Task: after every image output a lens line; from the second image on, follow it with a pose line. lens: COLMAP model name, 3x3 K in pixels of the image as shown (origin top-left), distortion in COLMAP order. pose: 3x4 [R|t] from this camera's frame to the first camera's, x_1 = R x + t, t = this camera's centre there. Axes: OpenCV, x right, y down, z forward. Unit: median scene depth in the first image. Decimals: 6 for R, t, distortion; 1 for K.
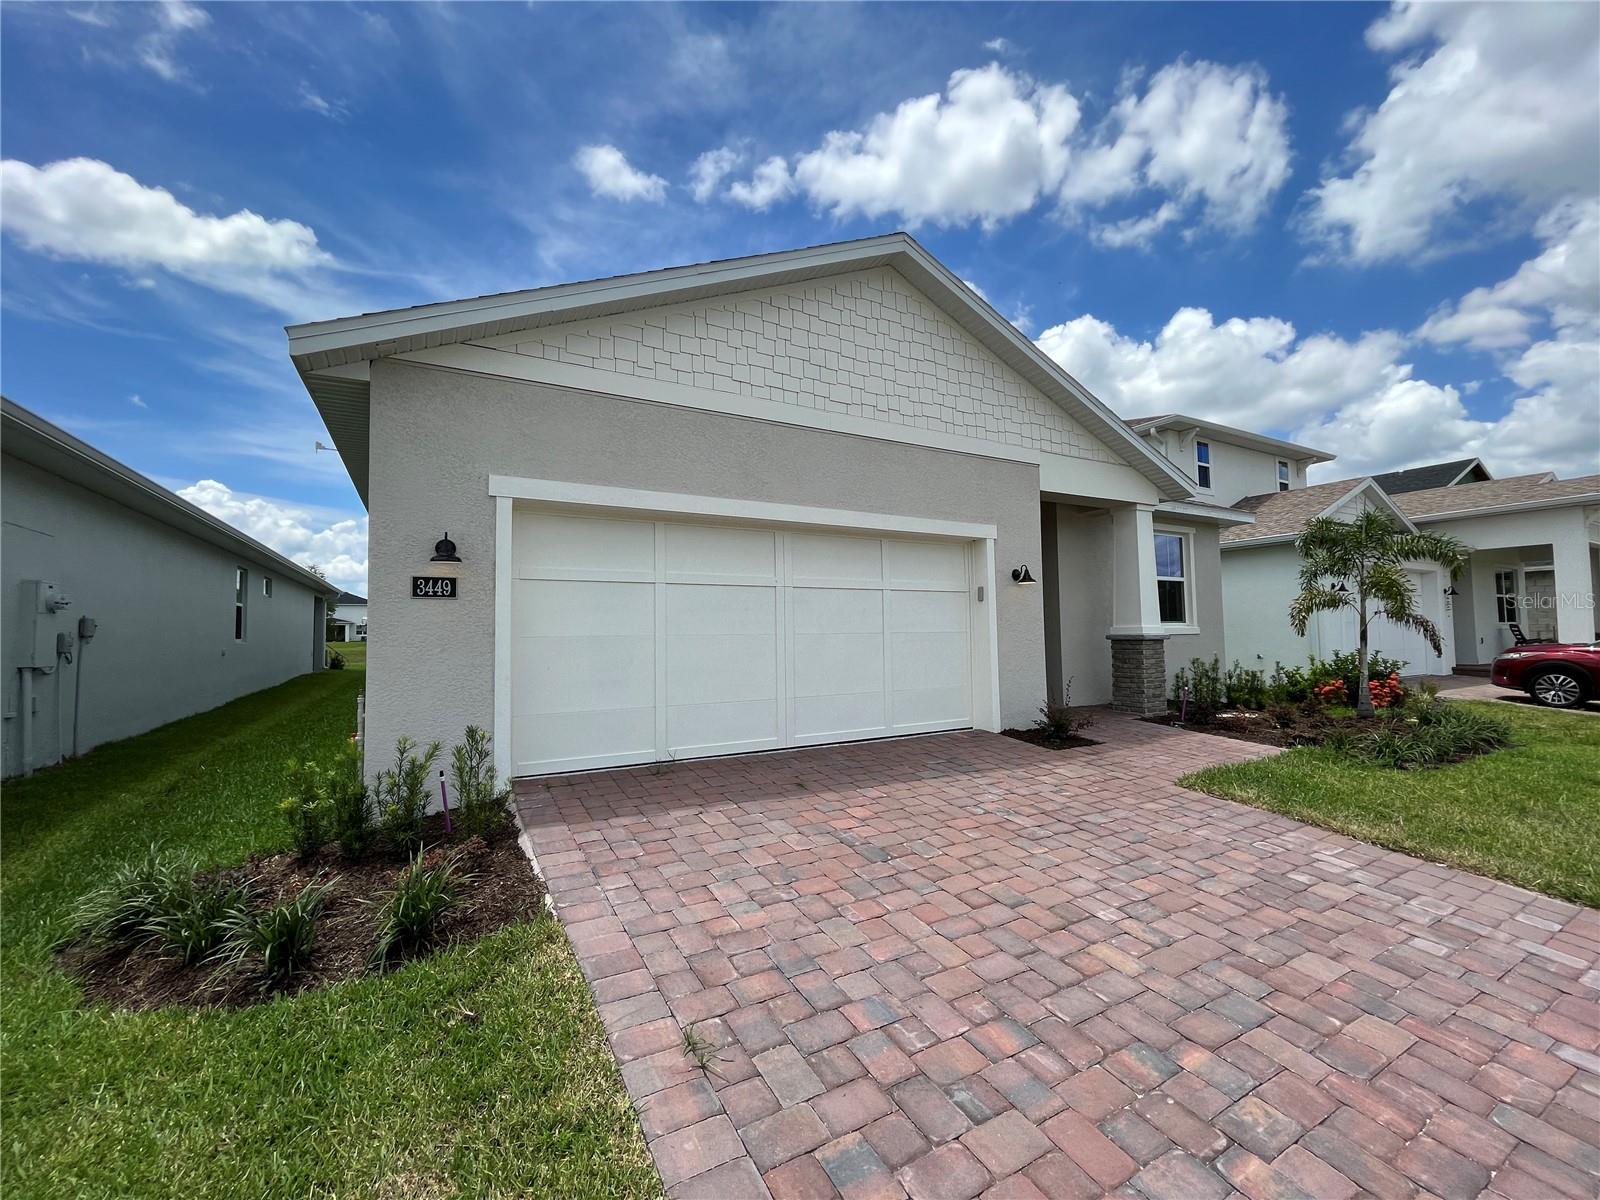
lens RADIAL K [[652.4, 0, 795.3], [0, 652.4, 600.2], [0, 0, 1]] dist [0.000819, -0.000813]
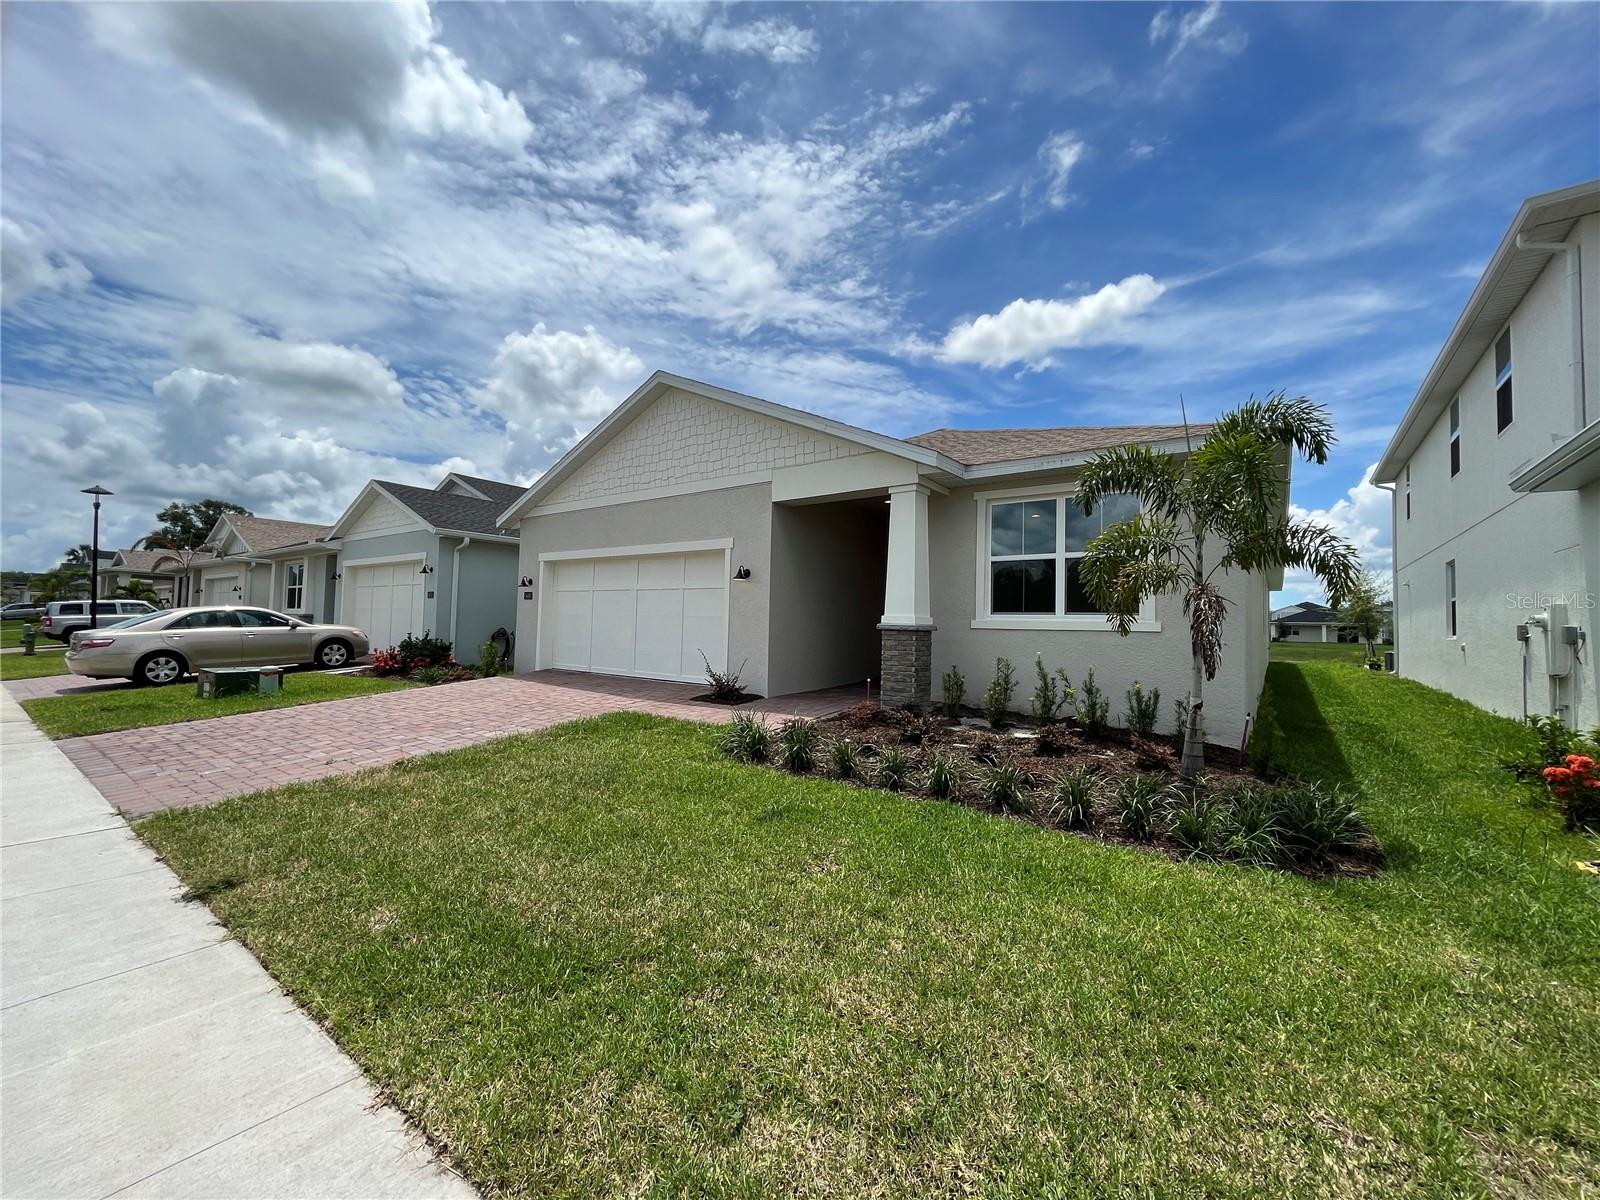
lens RADIAL K [[652.4, 0, 794.7], [0, 652.4, 596.8], [0, 0, 1]] dist [0.000819, -0.000813]
pose [[0.402935, -0.020440, -0.915000, 2.130088], [0.016311, 0.999752, -0.015150, 0.039341], [0.915083, -0.008820, 0.403169, 0.774802]]
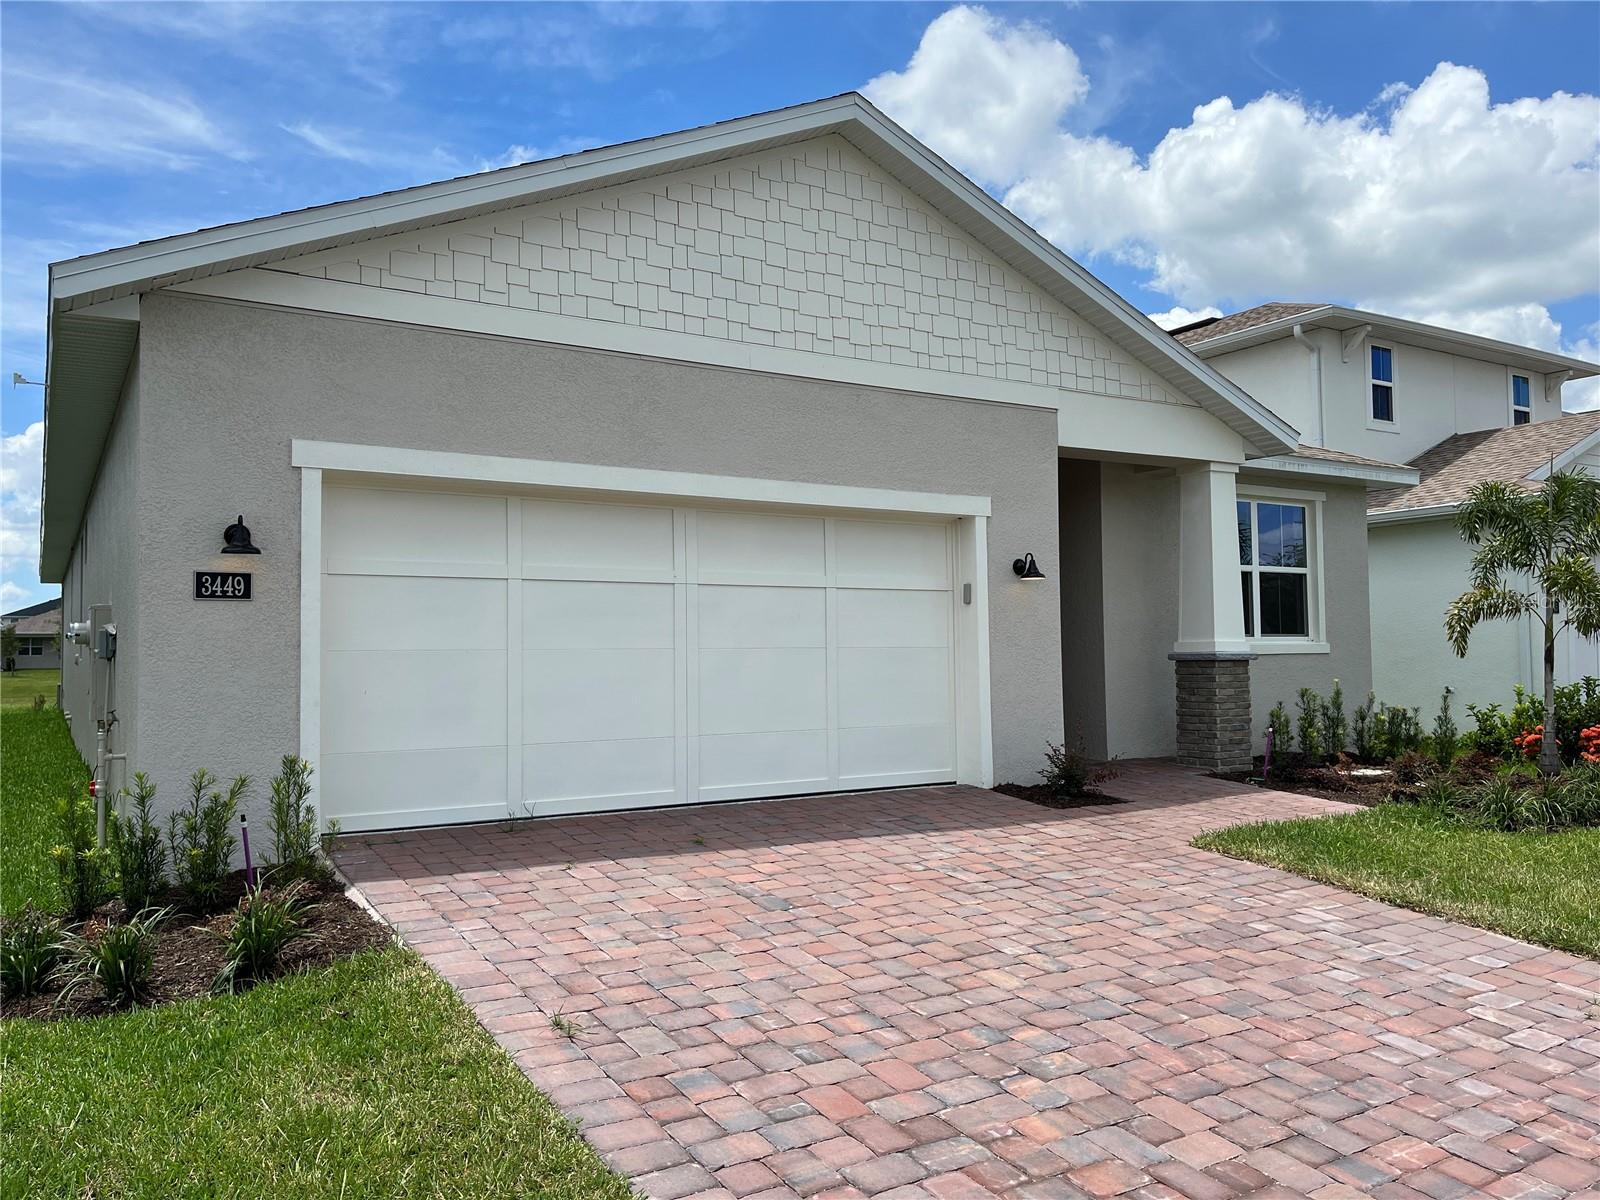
lens RADIAL K [[1213.1, 0, 803.7], [0, 1213.1, 600.6], [0, 0, 1]] dist [0.065840, -0.070774]
pose [[0.998890, 0.004151, 0.046931, 0.059068], [-0.004367, 0.999980, 0.004495, -0.009919], [-0.046912, -0.004695, 0.998888, -0.416949]]
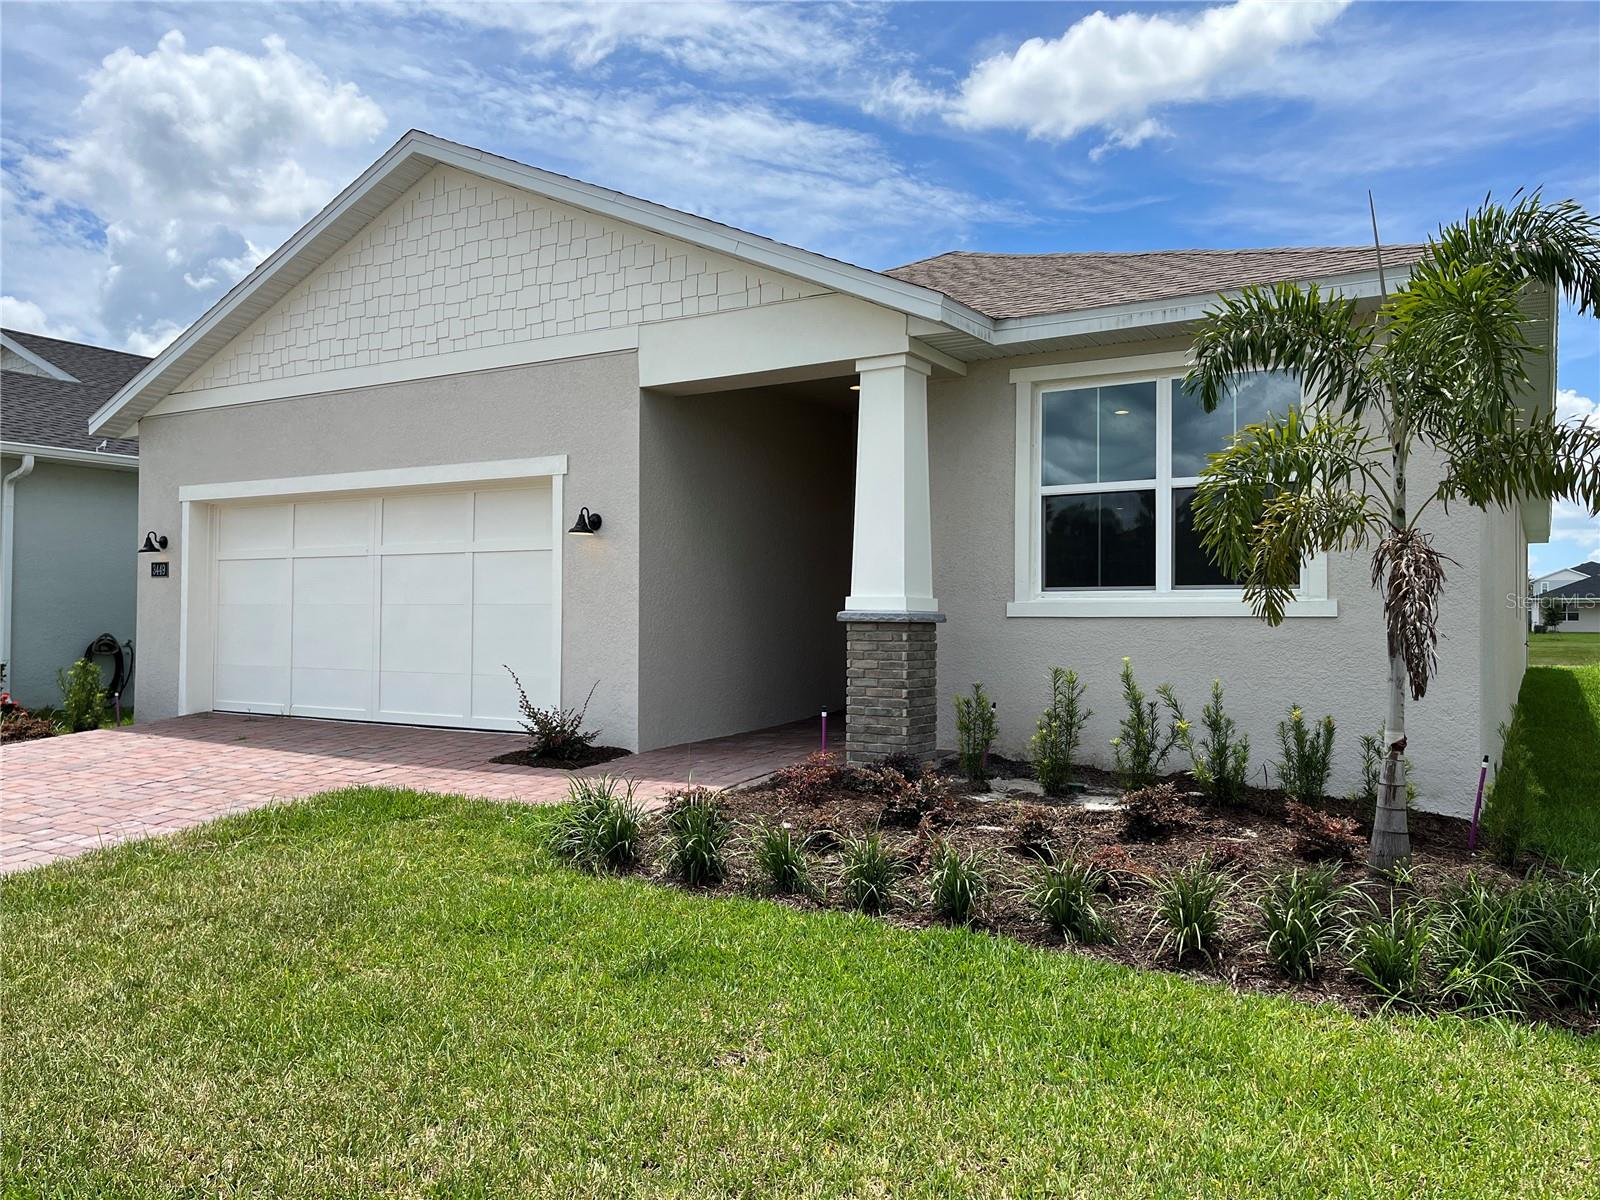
lens RADIAL K [[1213.1, 0, 803.5], [0, 1213.1, 592.1], [0, 0, 1]] dist [0.065840, -0.070774]
pose [[0.487617, -0.007291, -0.873027, 2.142802], [0.031081, 0.999476, 0.009013, 0.042483], [0.872504, -0.031529, 0.487588, 0.772444]]
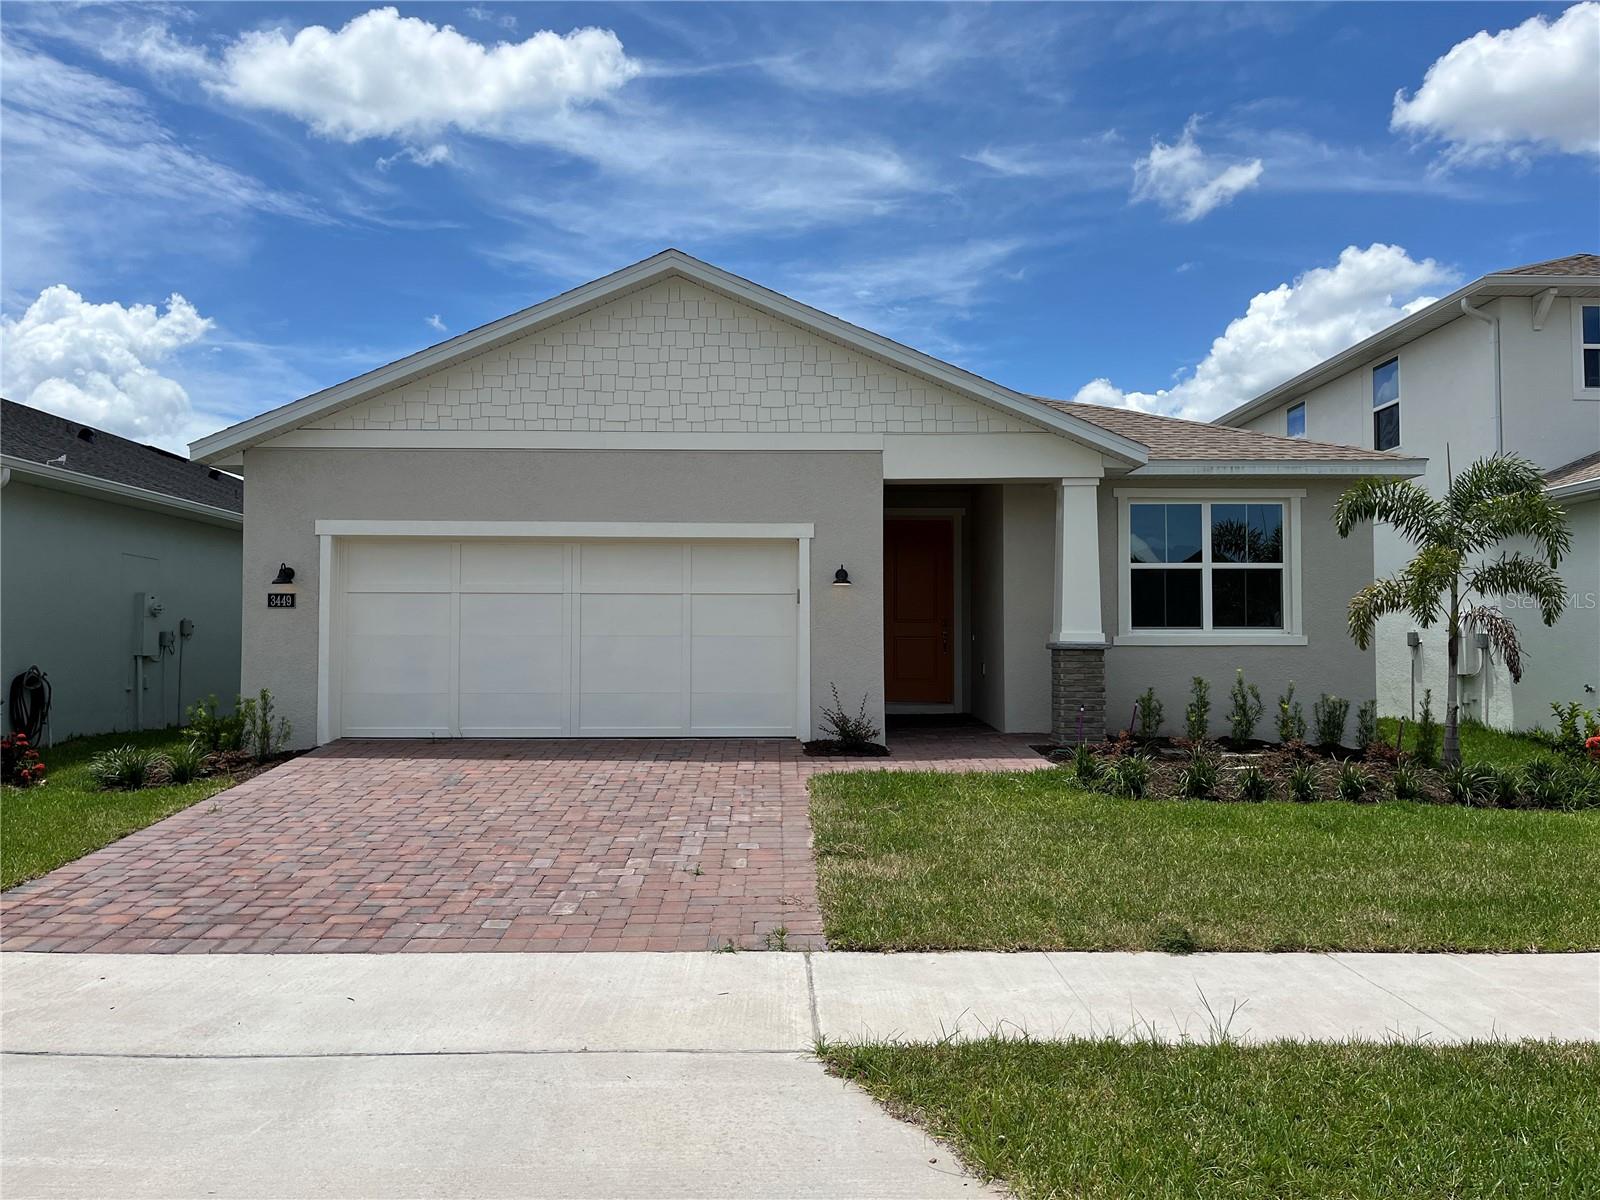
lens RADIAL K [[1213.1, 0, 801.3], [0, 1213.1, 598.3], [0, 0, 1]] dist [0.065840, -0.070774]
pose [[0.878392, -0.006528, -0.477896, 1.514344], [0.011940, 0.999894, 0.008287, -0.028427], [0.477791, -0.012985, 0.878377, -0.727516]]
